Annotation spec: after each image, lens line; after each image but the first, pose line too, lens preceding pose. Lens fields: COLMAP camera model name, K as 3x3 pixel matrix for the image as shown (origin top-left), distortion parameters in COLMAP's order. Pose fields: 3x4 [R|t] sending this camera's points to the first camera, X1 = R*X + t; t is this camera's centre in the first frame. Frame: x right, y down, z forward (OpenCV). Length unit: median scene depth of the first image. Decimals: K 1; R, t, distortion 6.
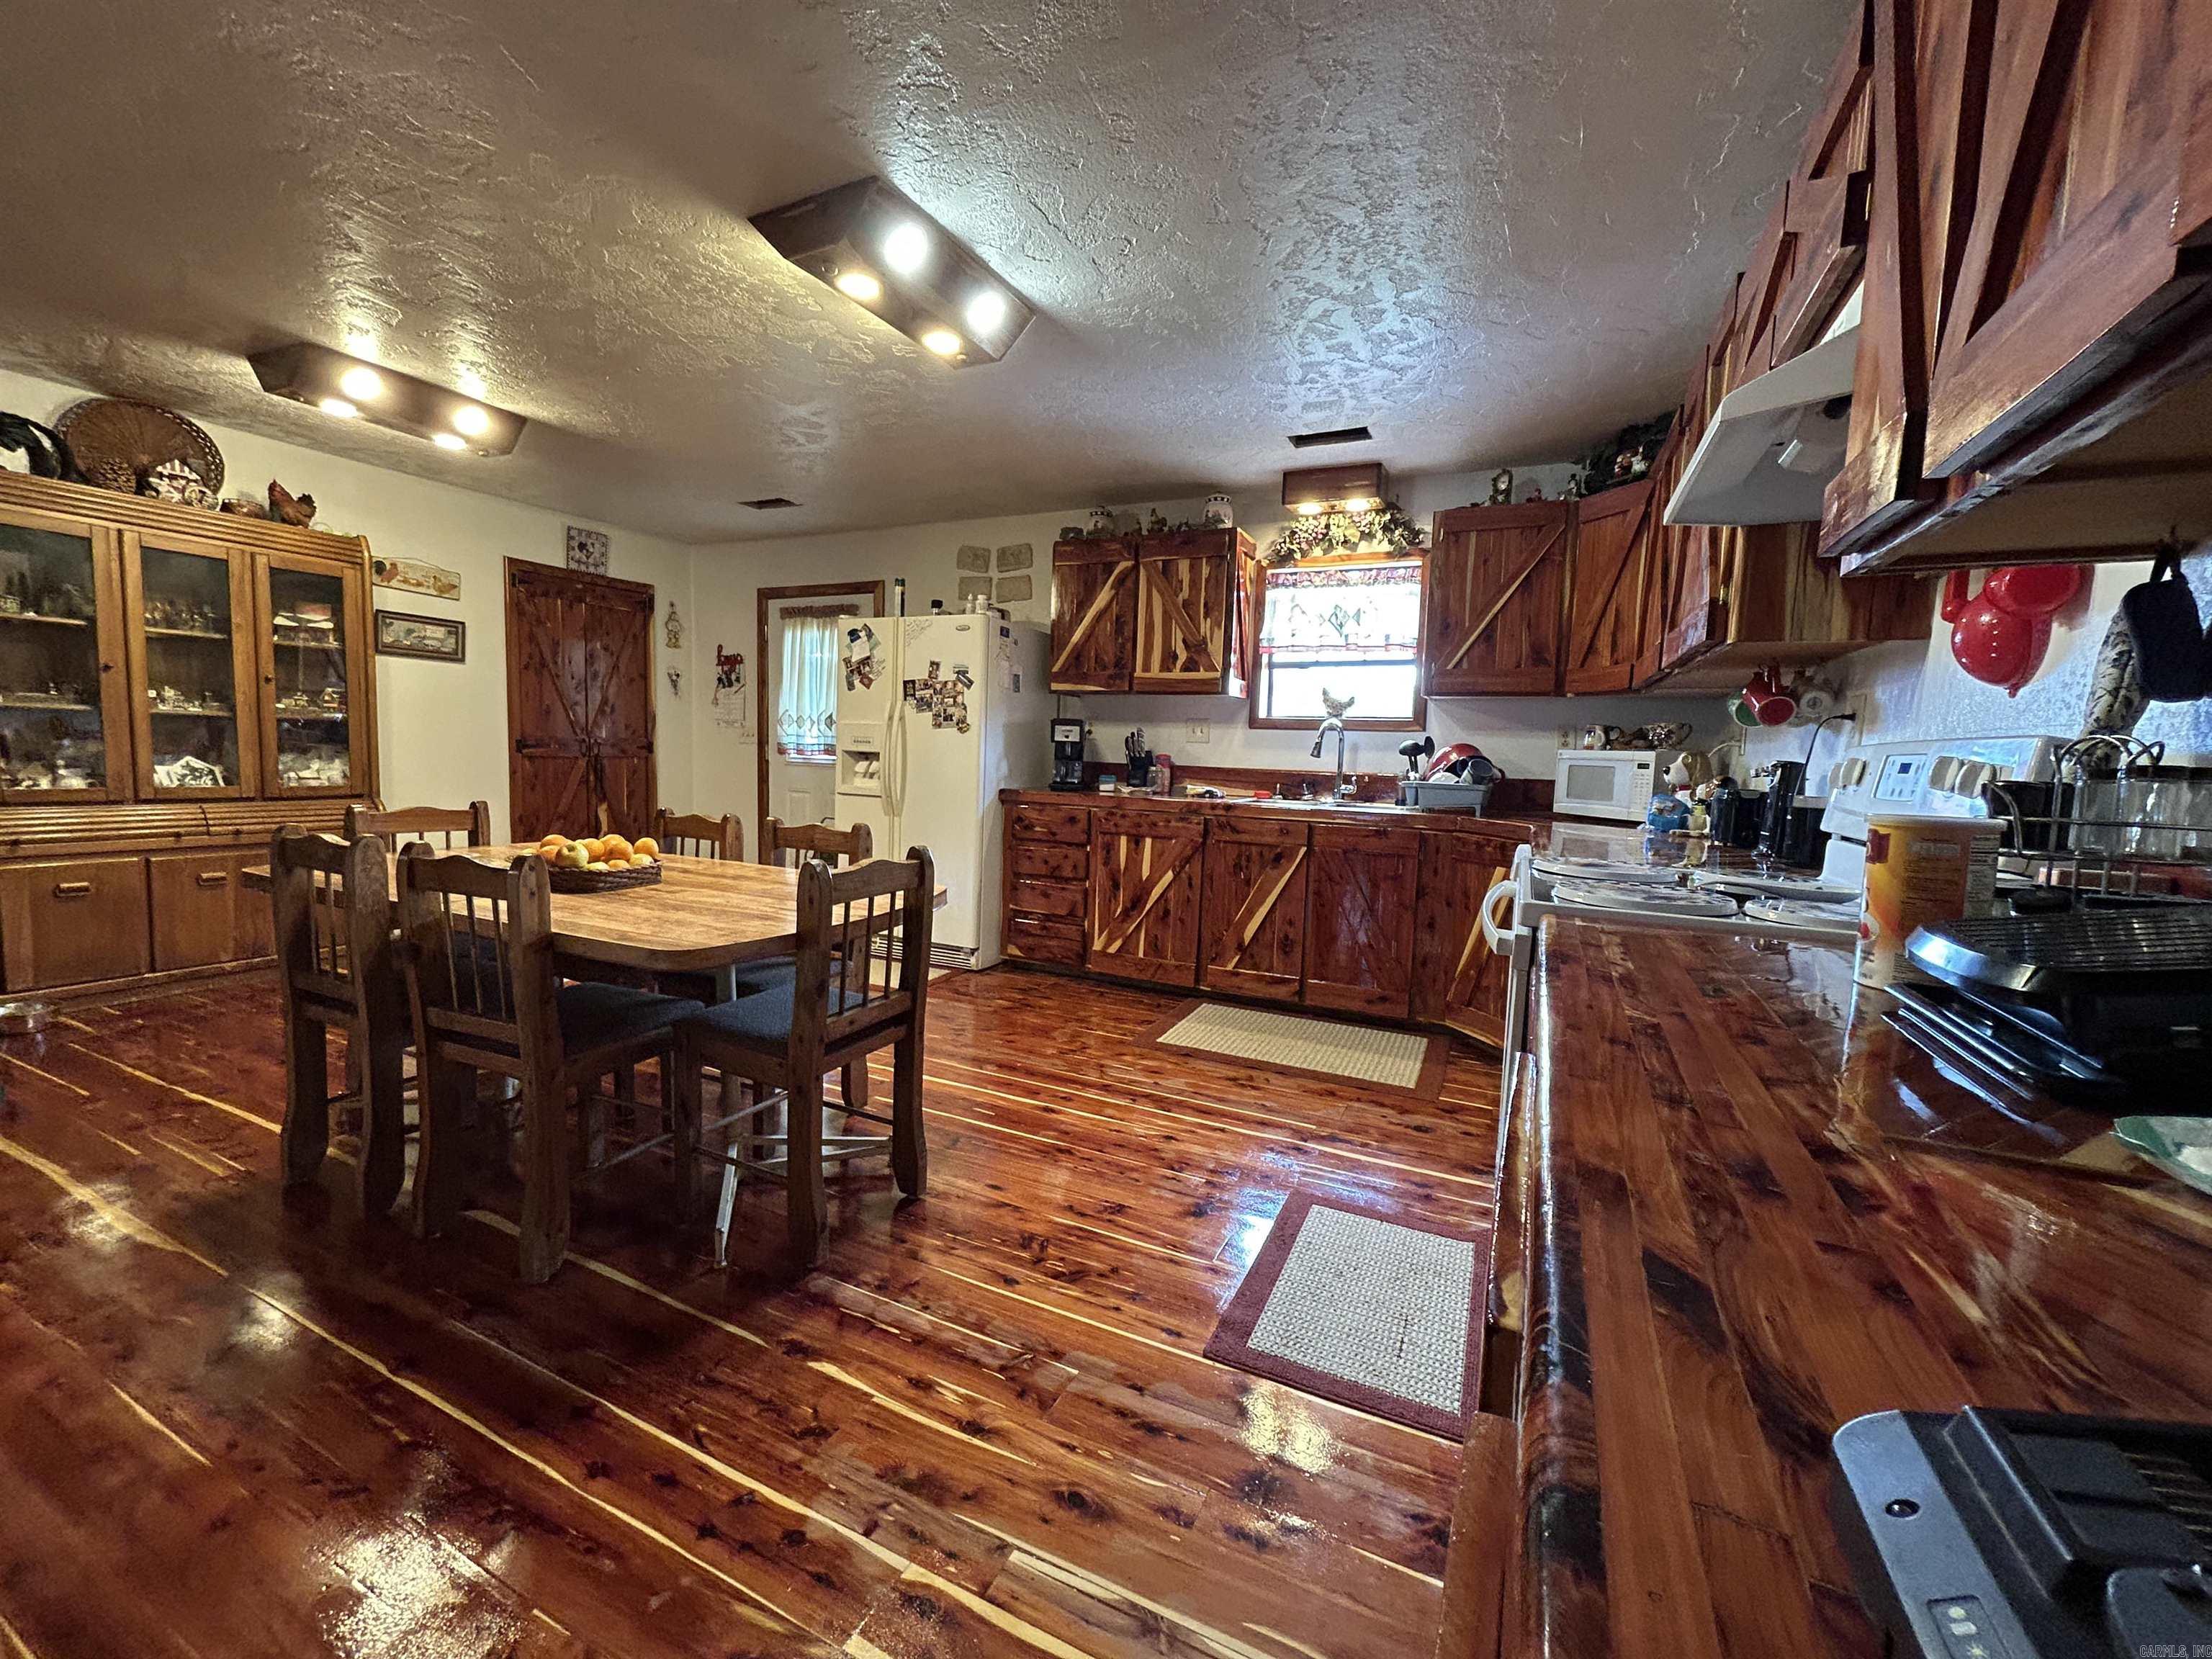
lens RADIAL K [[884.8, 0, 1113.1], [0, 884.8, 837.8], [0, 0, 1]] dist [-0.003942, 0.000974]
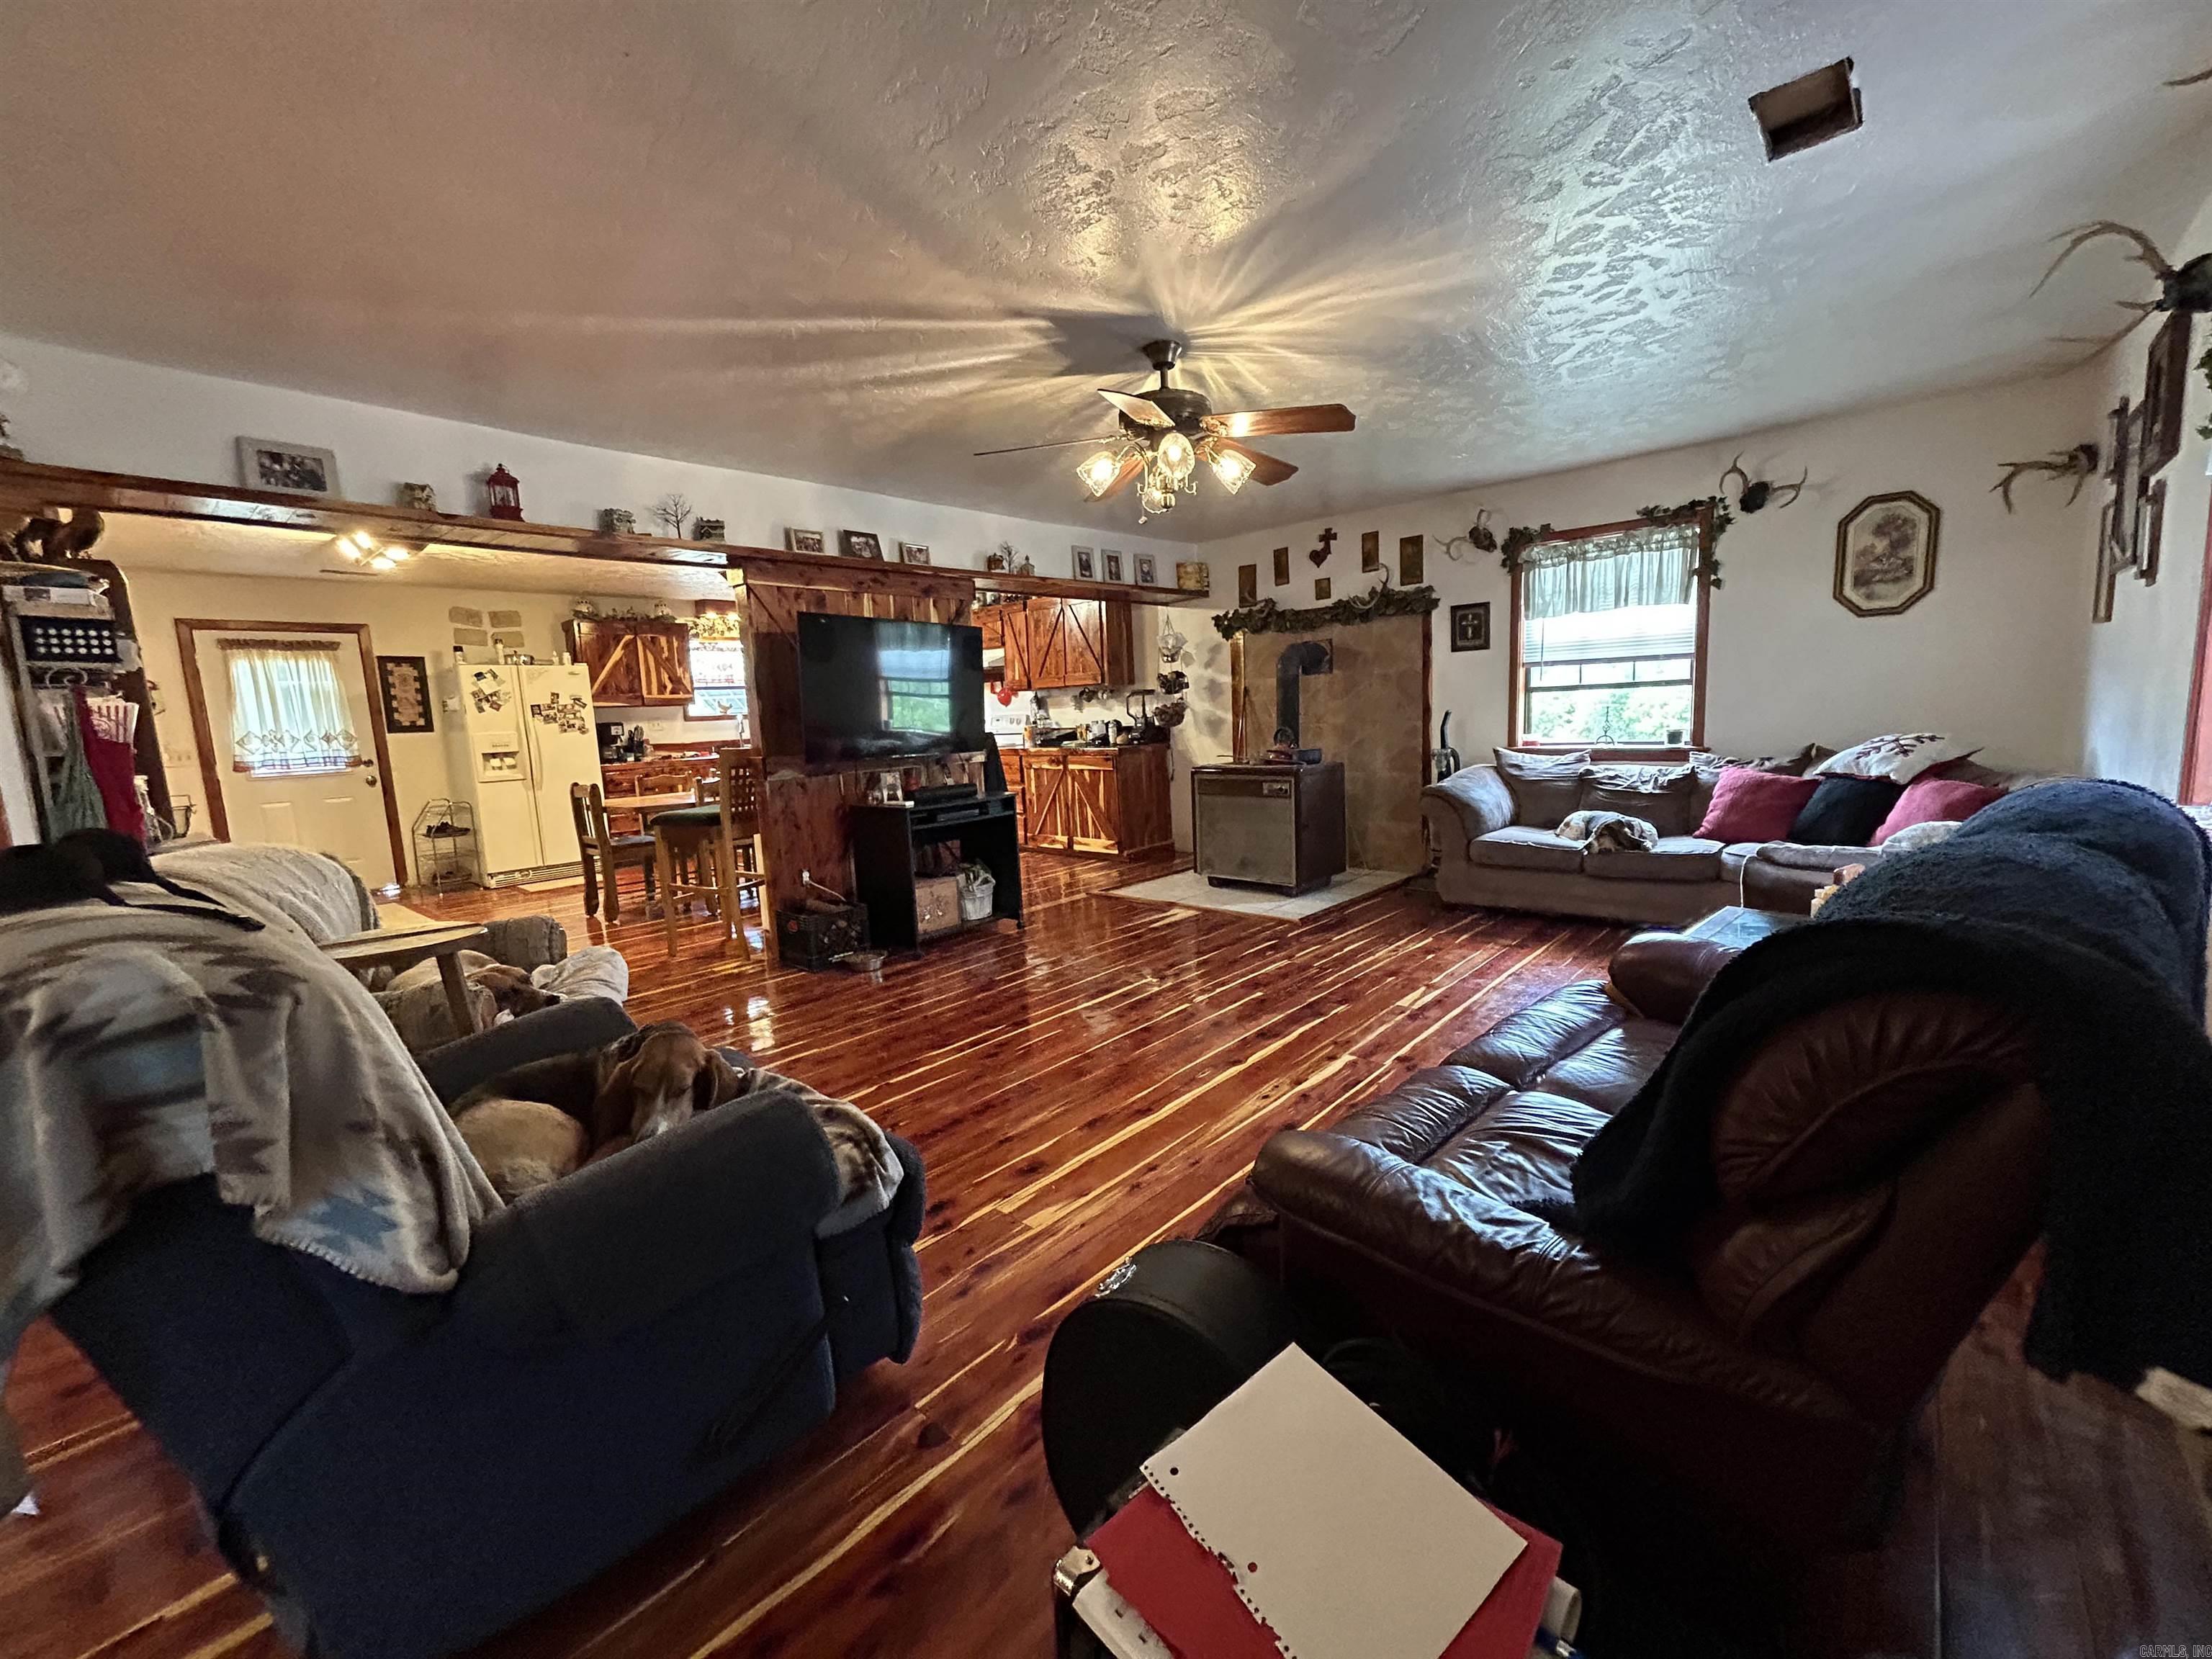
lens RADIAL K [[884.8, 0, 1106.5], [0, 884.8, 829.3], [0, 0, 1]] dist [-0.003942, 0.000974]
pose [[0.288315, -0.177105, 0.941015, -1.523557], [0.147054, 0.979278, 0.139251, -0.026327], [-0.946176, 0.098232, 0.308384, -0.478350]]
